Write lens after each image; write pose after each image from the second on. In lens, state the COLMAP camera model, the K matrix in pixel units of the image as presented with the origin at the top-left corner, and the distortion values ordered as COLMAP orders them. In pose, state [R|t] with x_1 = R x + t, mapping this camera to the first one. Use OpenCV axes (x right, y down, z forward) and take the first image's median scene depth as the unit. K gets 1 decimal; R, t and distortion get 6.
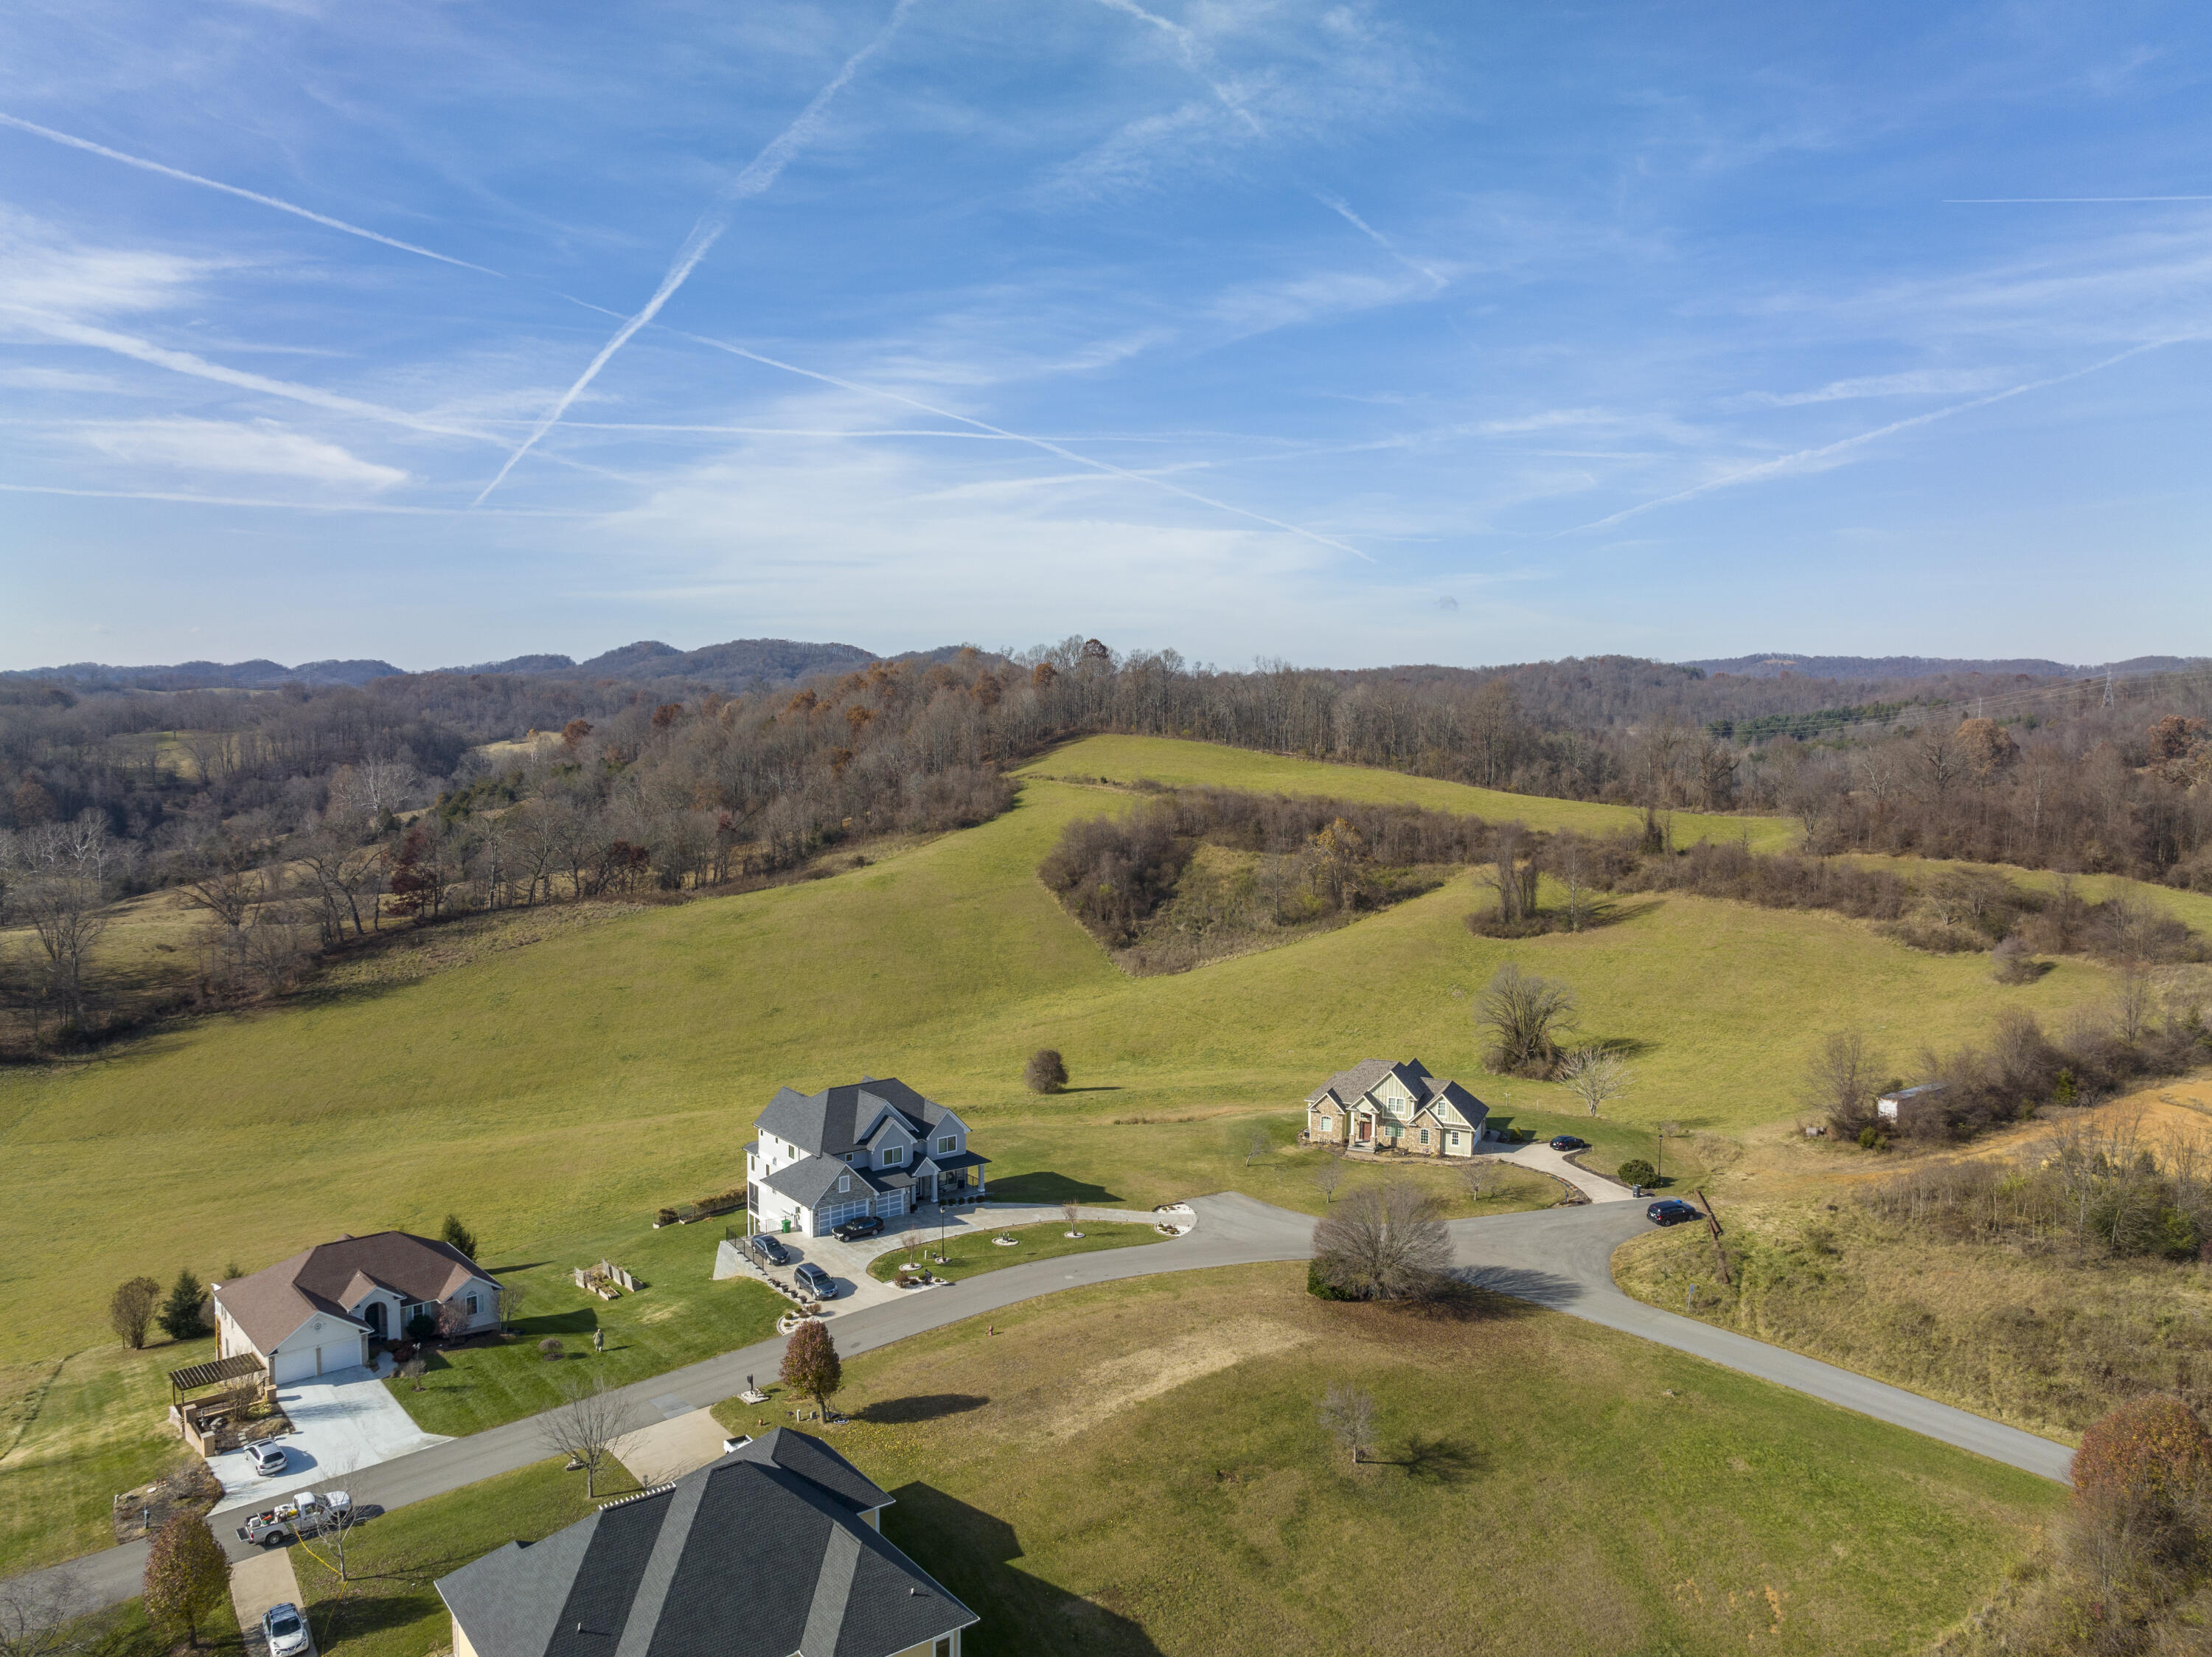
lens RADIAL K [[1574.8, 0, 1106.3], [0, 1574.8, 815.6], [0, 0, 1]] dist [-0.032823, -0.000711]
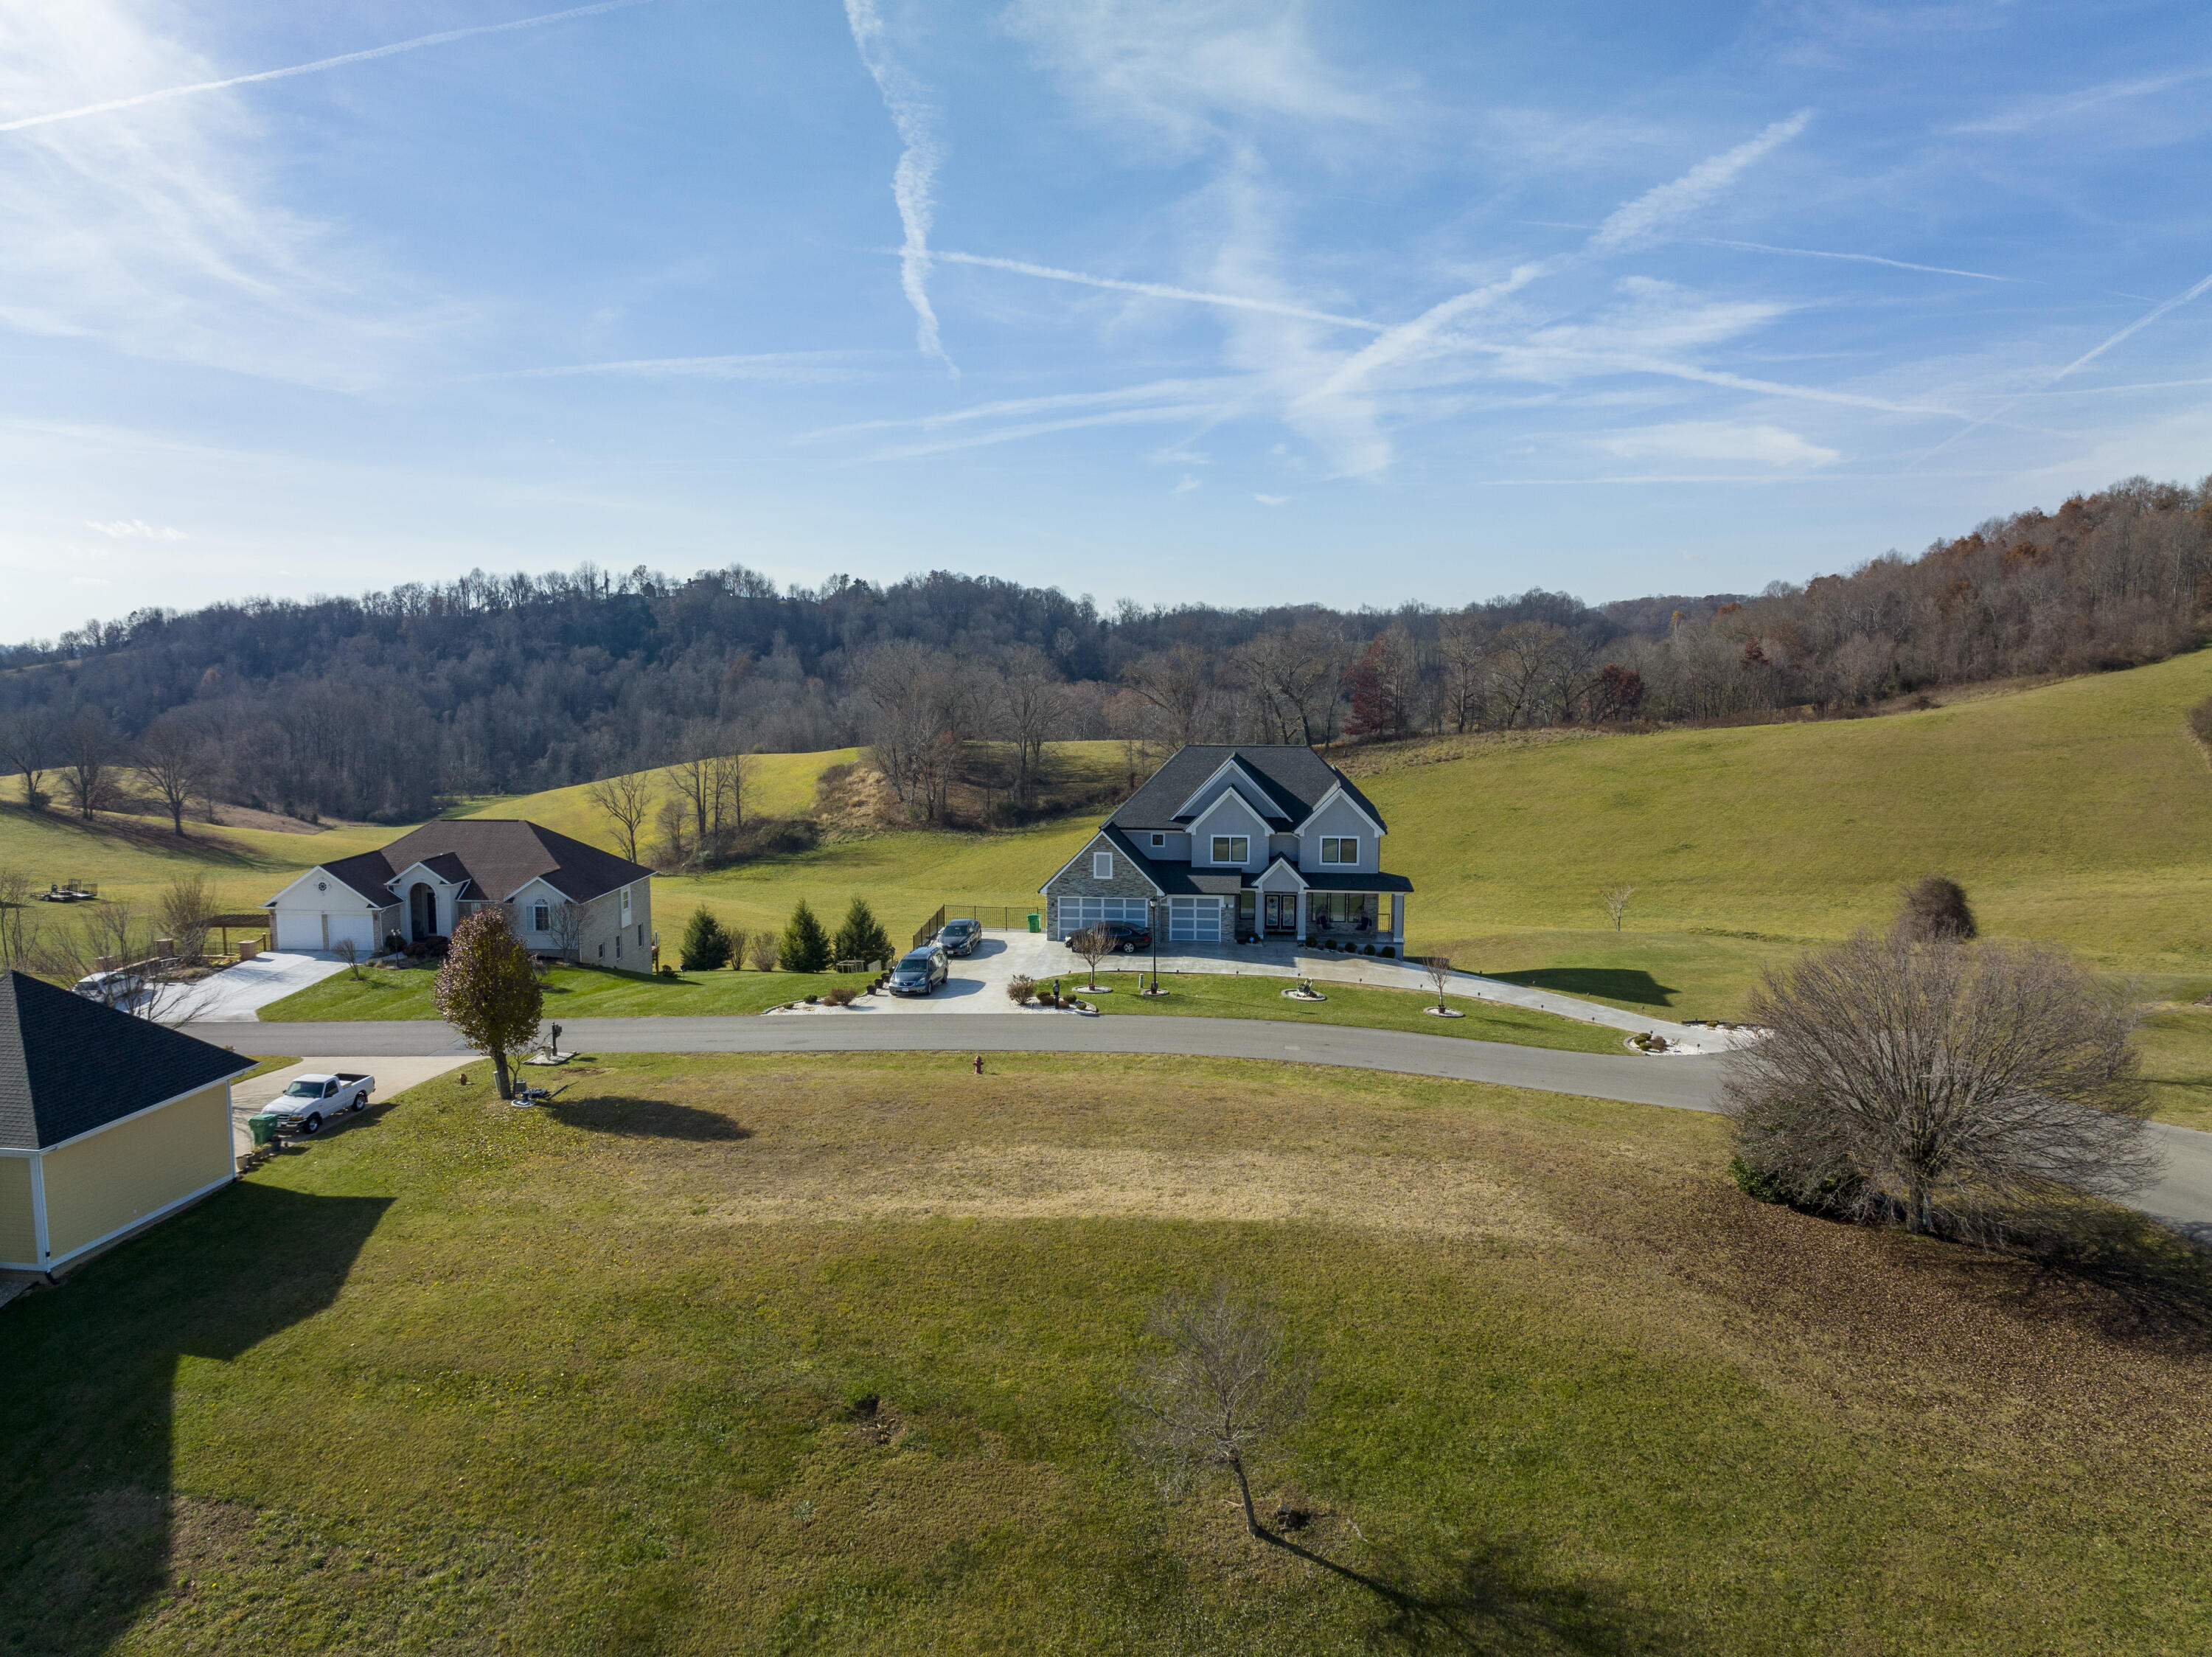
lens RADIAL K [[1604.8, 0, 1106.7], [0, 1604.8, 822.6], [0, 0, 1]] dist [-0.034967, -0.006199]
pose [[0.712894, 0.070074, -0.697762, 0.128119], [-0.048234, 0.997538, 0.050900, 0.088233], [0.699611, -0.002631, 0.714519, 0.262221]]
